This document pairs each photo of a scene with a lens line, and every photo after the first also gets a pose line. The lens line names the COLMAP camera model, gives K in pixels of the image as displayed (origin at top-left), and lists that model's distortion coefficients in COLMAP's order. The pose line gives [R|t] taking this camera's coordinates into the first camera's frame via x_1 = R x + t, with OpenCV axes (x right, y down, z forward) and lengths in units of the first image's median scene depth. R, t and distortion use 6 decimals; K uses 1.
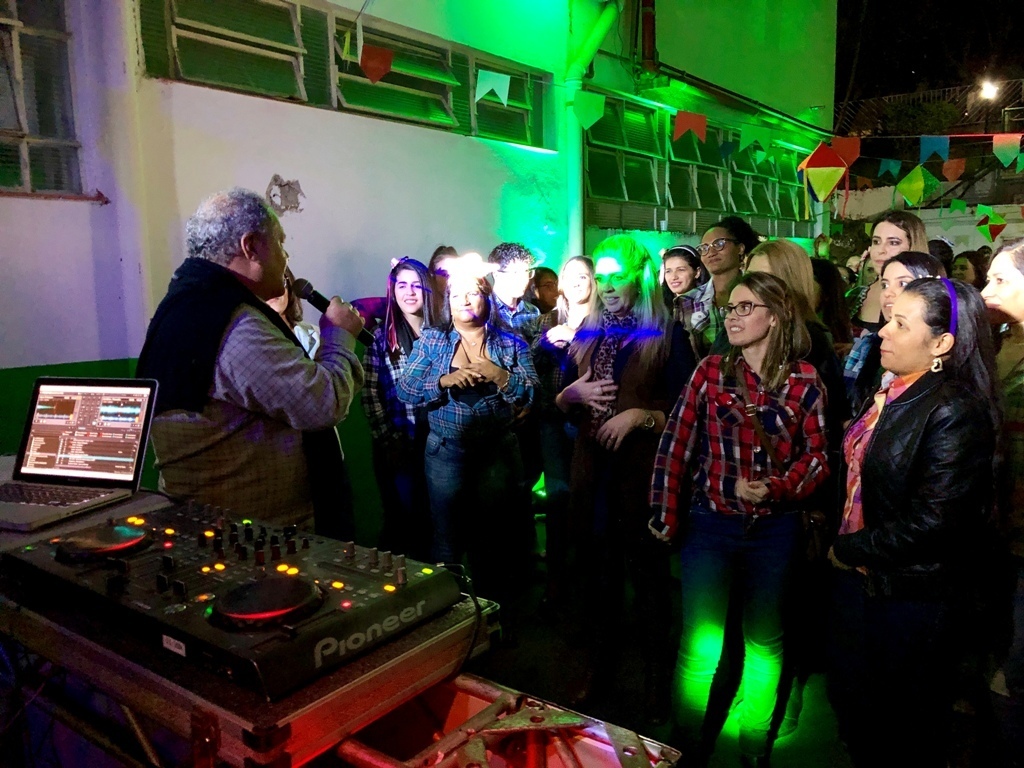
lens RADIAL K [[830.2, 0, 524.1], [0, 830.2, 385.1], [0, 0, 1]] dist [0.008255, -0.001299]
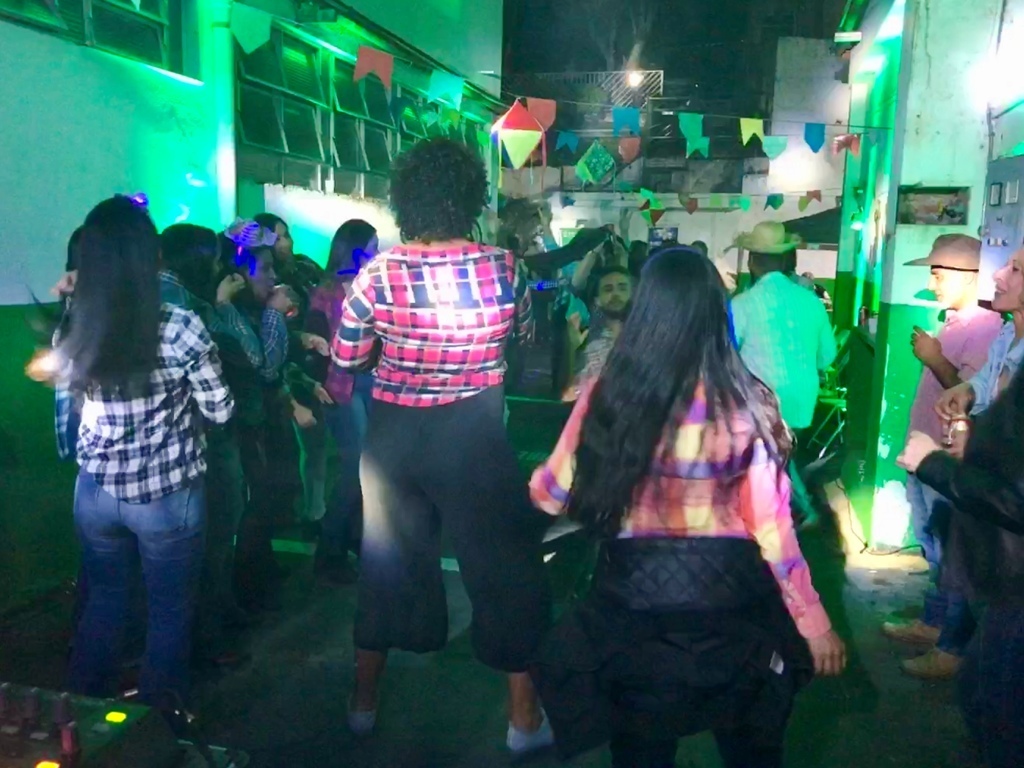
lens RADIAL K [[916.2, 0, 512.0], [0, 916.2, 384.0], [0, 0, 1]] dist [0.005271, 0.003103]
pose [[0.926491, -0.012132, 0.376121, -0.026456], [0.006793, 0.999856, 0.015519, -0.002233], [-0.376256, -0.011823, 0.926440, 0.087714]]
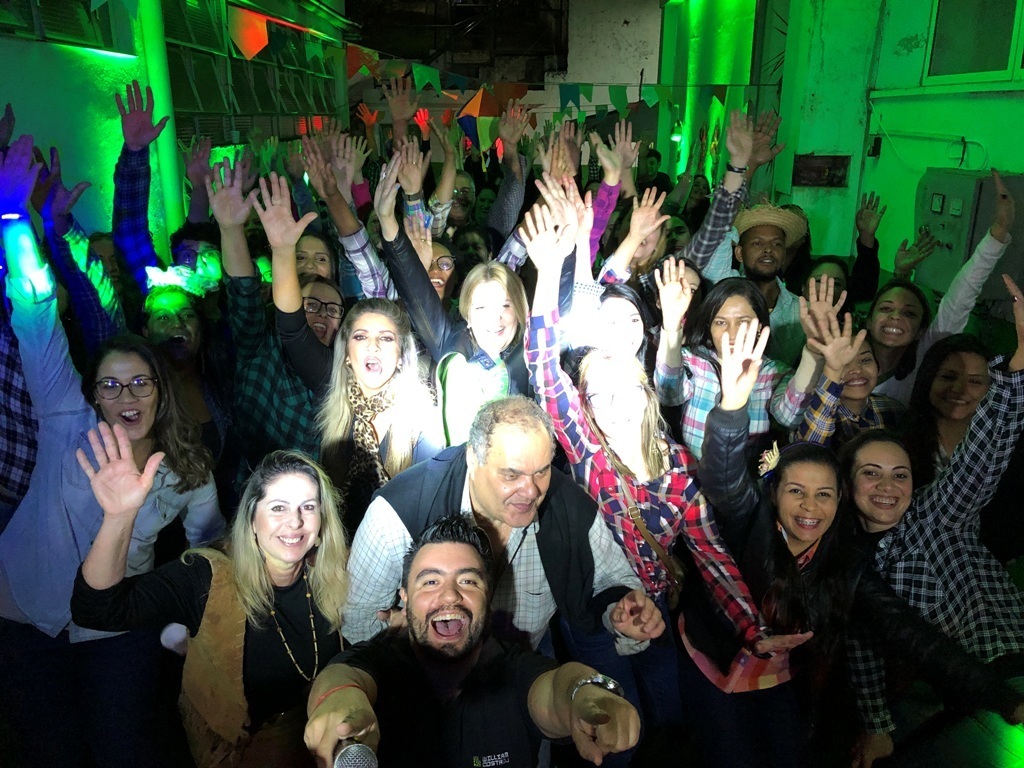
lens RADIAL K [[825.5, 0, 512.6], [0, 825.5, 389.1], [0, 0, 1]] dist [0.009179, 0.003408]
pose [[0.808759, -0.157180, 0.566748, -0.223666], [0.058806, 0.980410, 0.187986, -0.138846], [-0.585193, -0.118707, 0.802158, 0.187474]]
